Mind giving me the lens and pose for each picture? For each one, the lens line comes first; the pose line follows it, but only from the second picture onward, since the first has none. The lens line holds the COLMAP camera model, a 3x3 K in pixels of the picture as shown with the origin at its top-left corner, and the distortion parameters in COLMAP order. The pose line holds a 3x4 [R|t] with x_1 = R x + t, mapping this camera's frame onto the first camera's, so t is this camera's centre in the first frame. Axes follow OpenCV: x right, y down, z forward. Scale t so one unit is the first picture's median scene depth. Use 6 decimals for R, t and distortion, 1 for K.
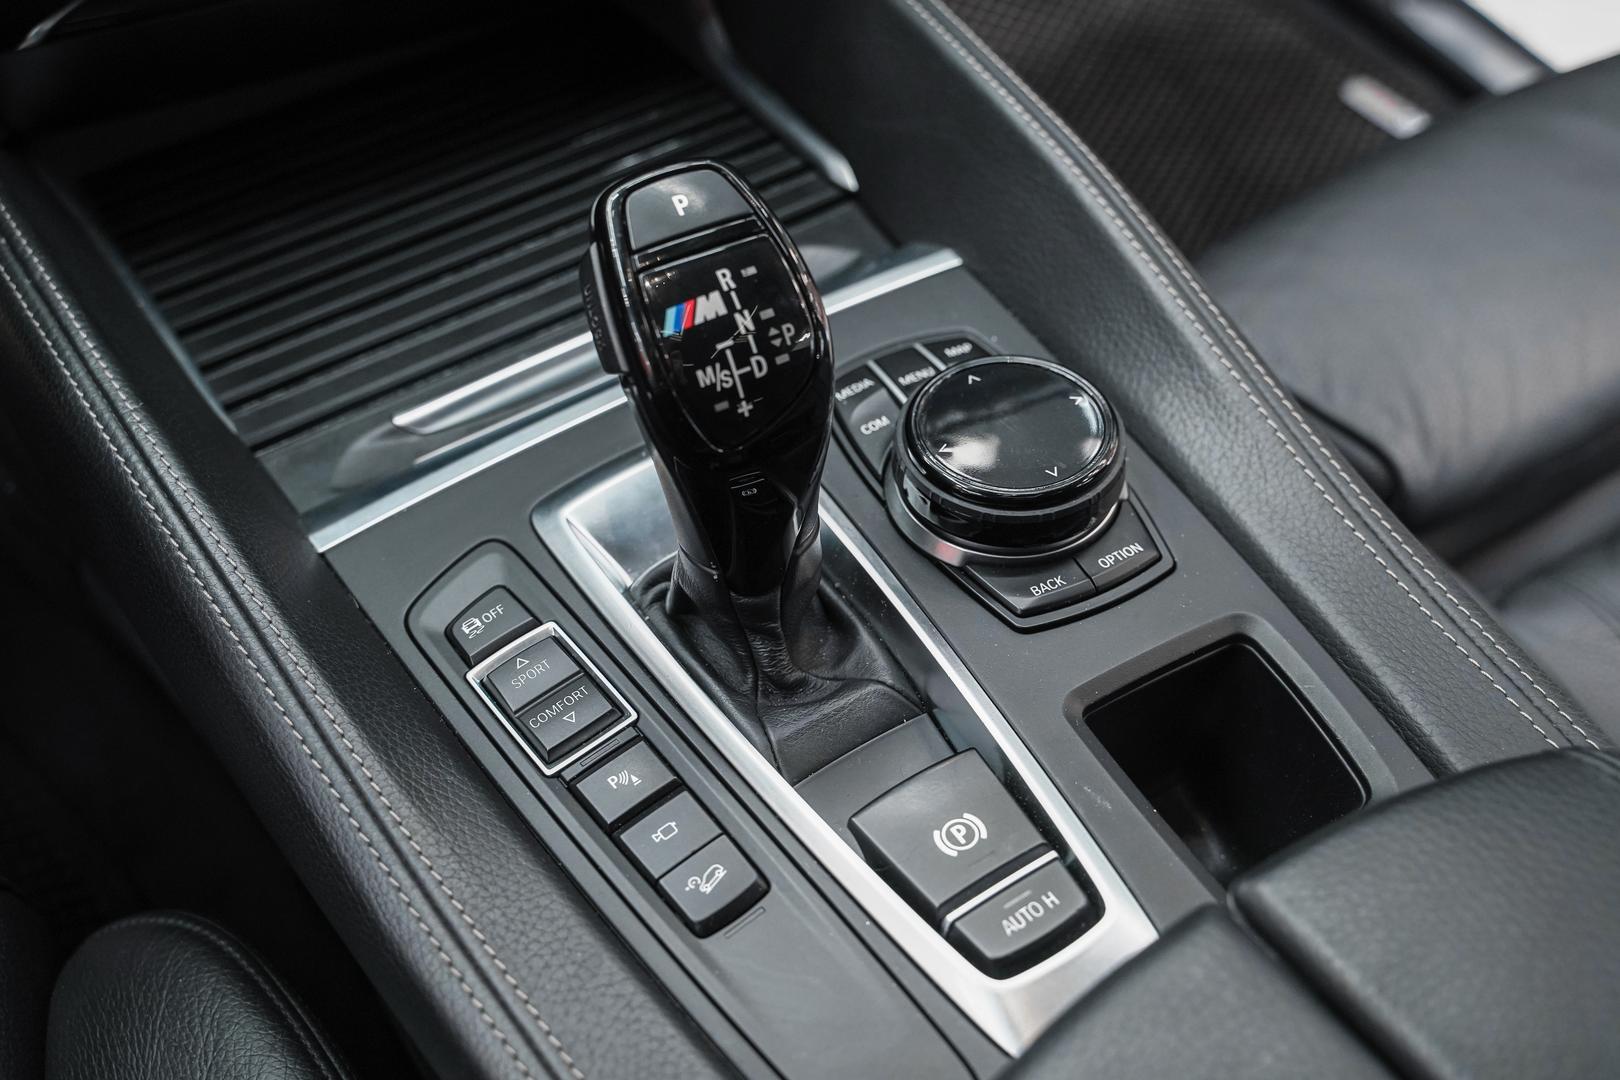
lens RADIAL K [[1672.1, 0, 799.0], [0, 1672.1, 535.7], [0, 0, 1]] dist [-0.047622, 0.000000]
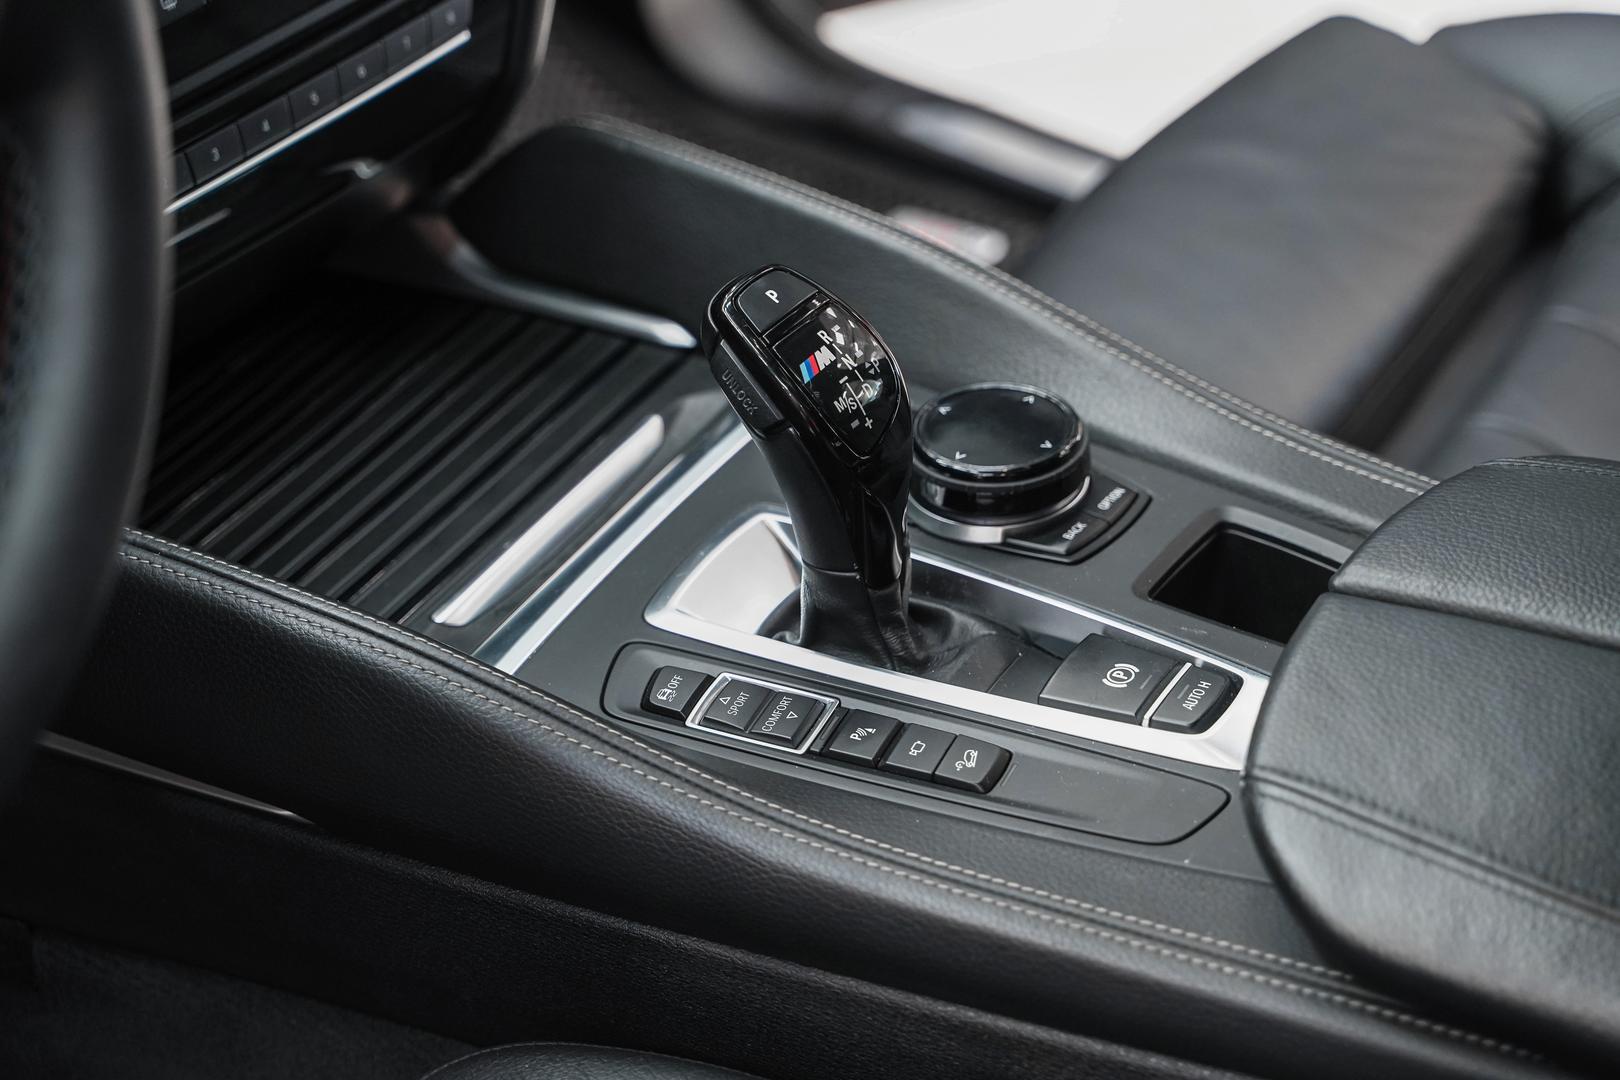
lens RADIAL K [[3339.8, 0, 811.5], [0, 3339.8, 539.8], [0, 0, 1]] dist [0.037469, 0.000000]
pose [[0.893693, -0.268270, 0.359646, -0.977159], [0.347027, 0.921372, -0.175059, 0.426467], [-0.284405, 0.281255, 0.916520, -1.304109]]
